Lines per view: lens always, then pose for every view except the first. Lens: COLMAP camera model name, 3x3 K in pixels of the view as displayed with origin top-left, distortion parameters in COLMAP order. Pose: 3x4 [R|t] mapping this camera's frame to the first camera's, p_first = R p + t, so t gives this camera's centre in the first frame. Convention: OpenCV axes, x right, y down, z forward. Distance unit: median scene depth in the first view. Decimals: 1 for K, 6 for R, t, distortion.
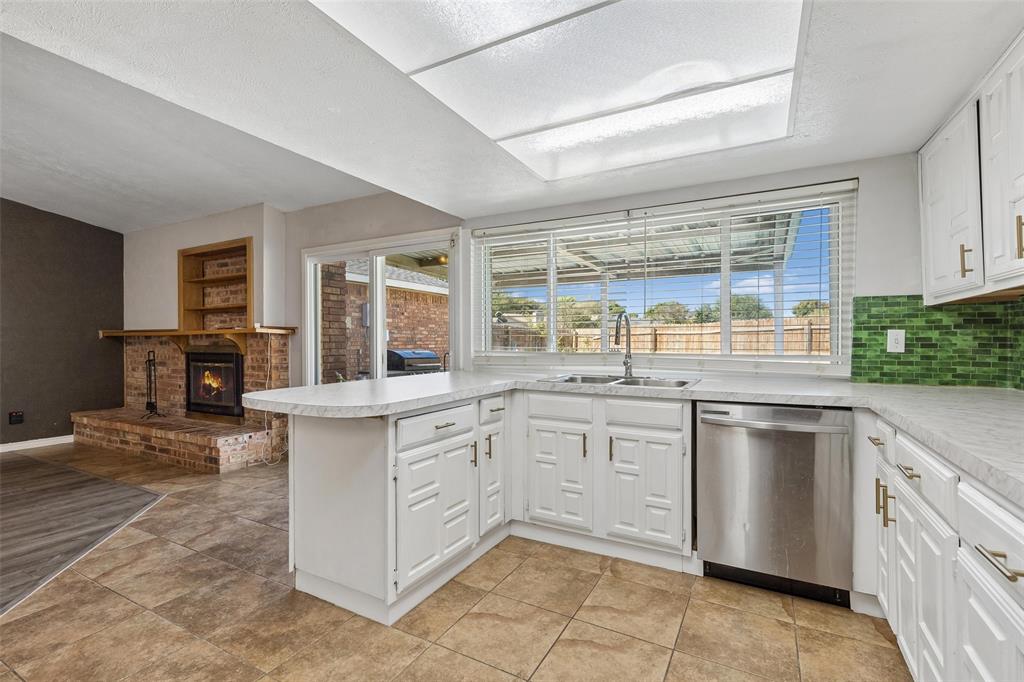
lens RADIAL K [[465.9, 0, 511.7], [0, 465.9, 343.3], [0, 0, 1]] dist [0.012898, -0.001999]
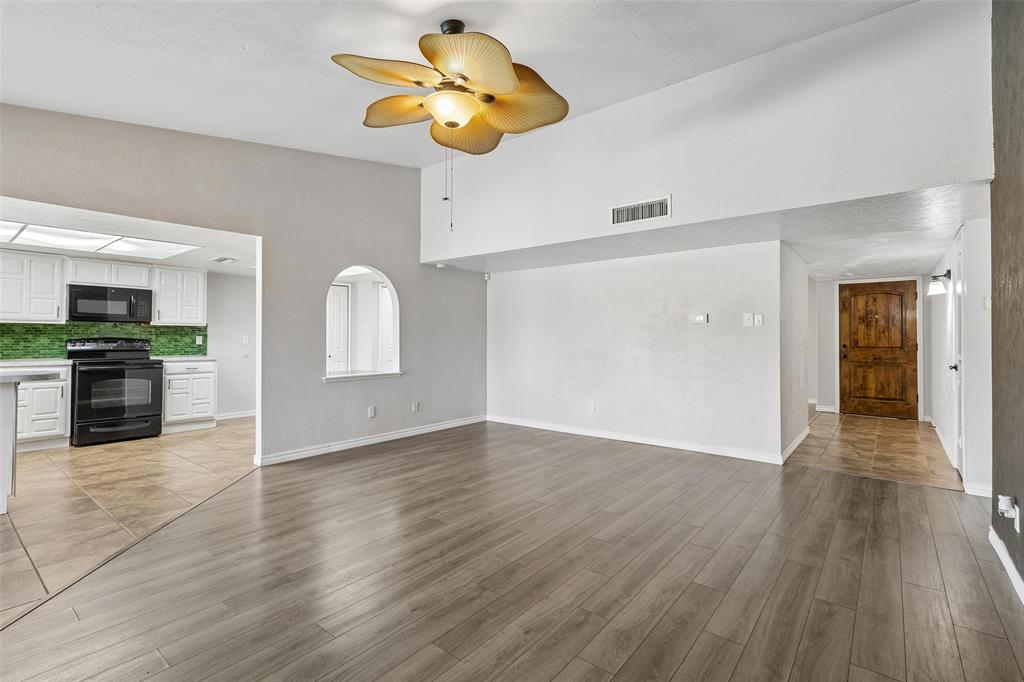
lens RADIAL K [[465.9, 0, 511.0], [0, 465.9, 328.1], [0, 0, 1]] dist [0.012898, -0.001999]
pose [[-0.985192, 0.004248, 0.171404, -1.982916], [0.001593, 0.999877, -0.015628, -0.014140], [-0.171449, -0.015123, -0.985077, 1.927465]]
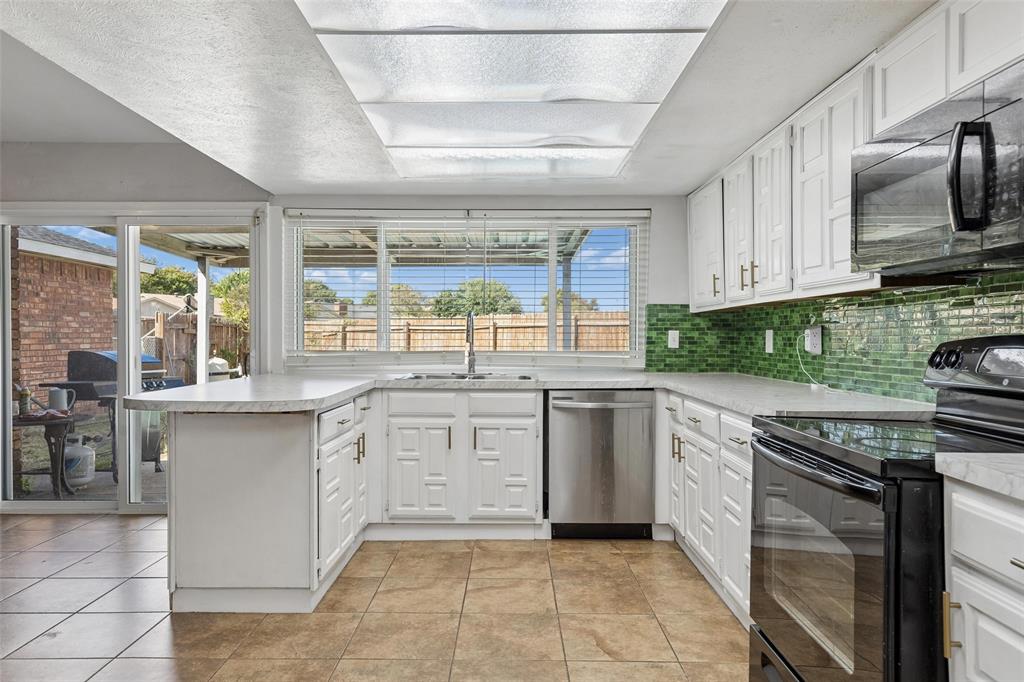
lens RADIAL K [[674.3, 0, 504.8], [0, 674.3, 342.4], [0, 0, 1]] dist [0.003442, 0.003401]
pose [[0.879766, -0.000828, 0.475406, -0.464953], [0.000284, 0.999999, 0.001215, 0.001492], [-0.475406, -0.000934, 0.879766, -0.406632]]
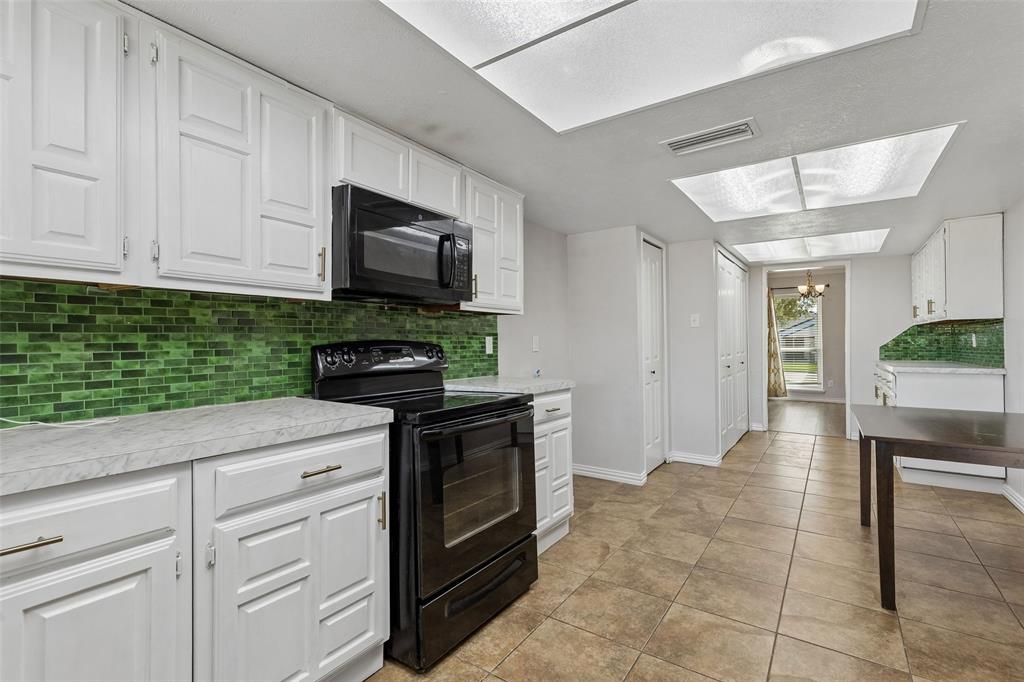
lens RADIAL K [[465.9, 0, 514.4], [0, 465.9, 337.2], [0, 0, 1]] dist [0.012898, -0.001999]
pose [[-0.995121, 0.010247, 0.098132, 0.038744], [0.010043, 0.999946, -0.002578, -0.007360], [-0.098154, -0.001580, -0.995170, 0.868029]]
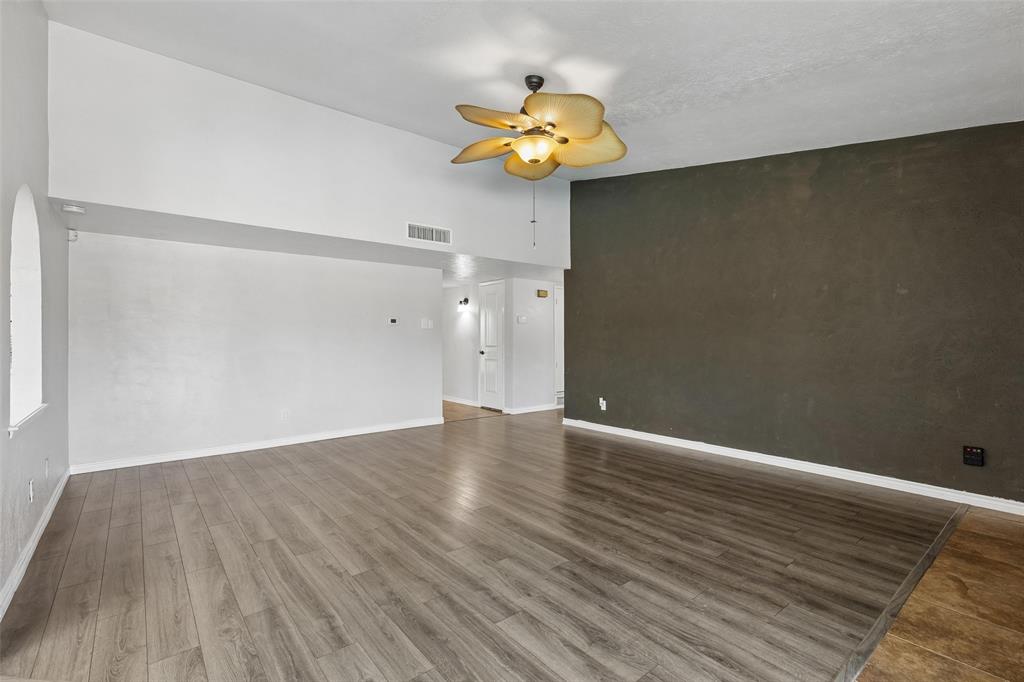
lens RADIAL K [[465.9, 0, 515.1], [0, 465.9, 337.1], [0, 0, 1]] dist [0.012898, -0.001999]
pose [[-0.369690, 0.003154, -0.929150, -0.420801], [-0.004026, 0.999979, 0.004997, -0.016629], [0.929146, 0.005588, -0.369670, 1.320351]]
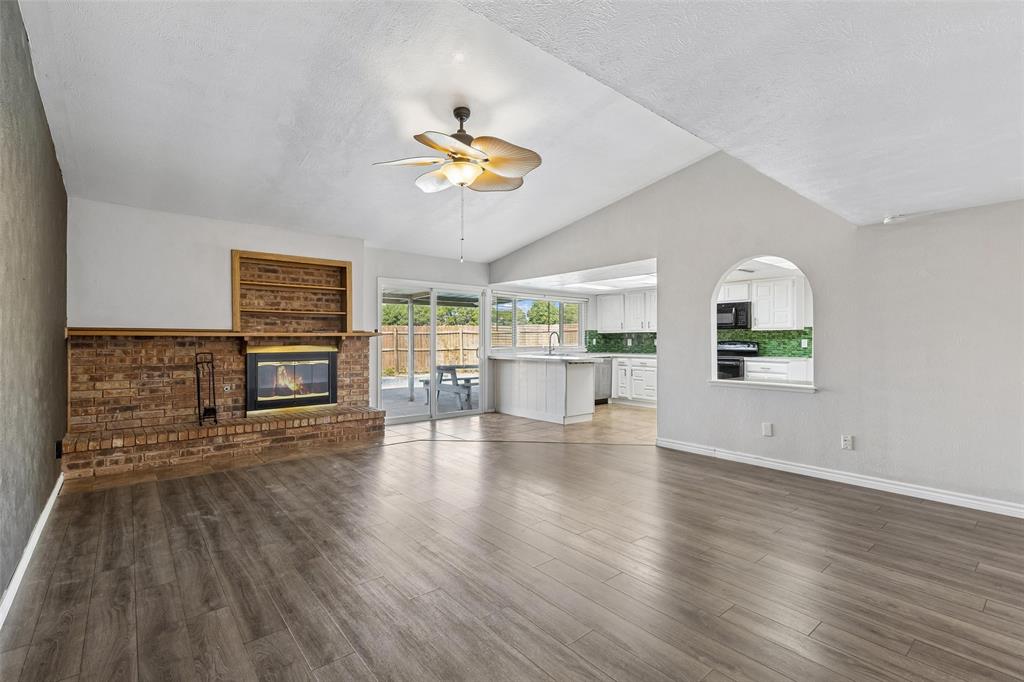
lens RADIAL K [[465.9, 0, 518.9], [0, 465.9, 339.8], [0, 0, 1]] dist [0.012898, -0.001999]
pose [[0.357301, 0.004358, 0.933979, -2.982571], [0.005192, 0.999964, -0.006652, 0.000359], [-0.933975, 0.007225, 0.357266, 0.184969]]
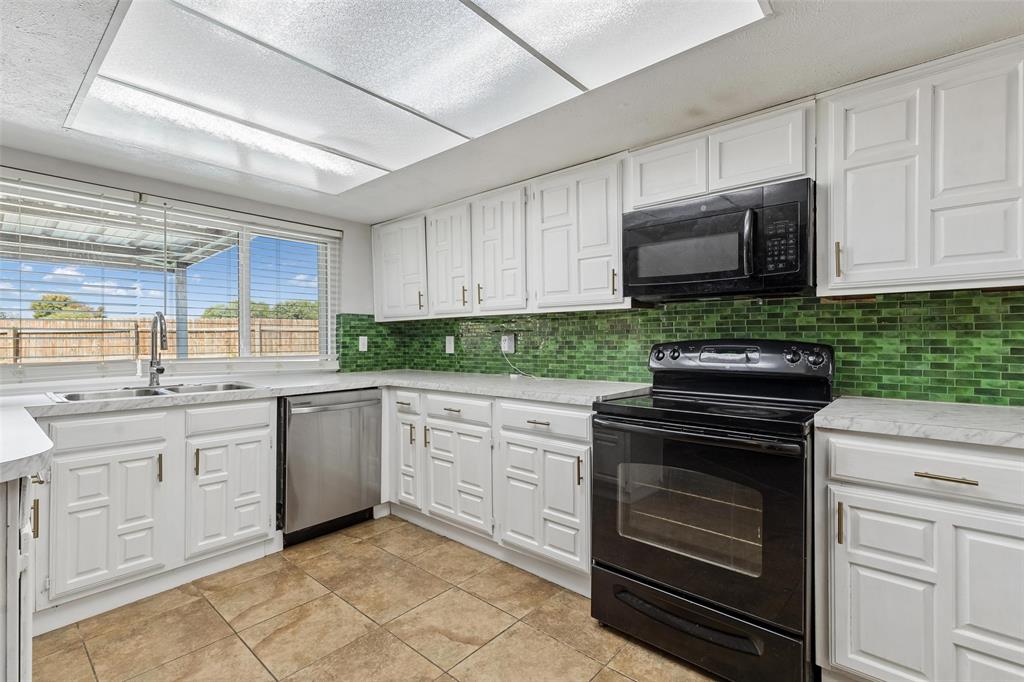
lens RADIAL K [[465.9, 0, 518.7], [0, 465.9, 338.0], [0, 0, 1]] dist [0.012898, -0.001999]
pose [[0.206247, 0.005998, 0.978482, -0.559083], [0.010903, 0.999905, -0.008428, -0.005093], [-0.978439, 0.012407, 0.206162, 0.177897]]
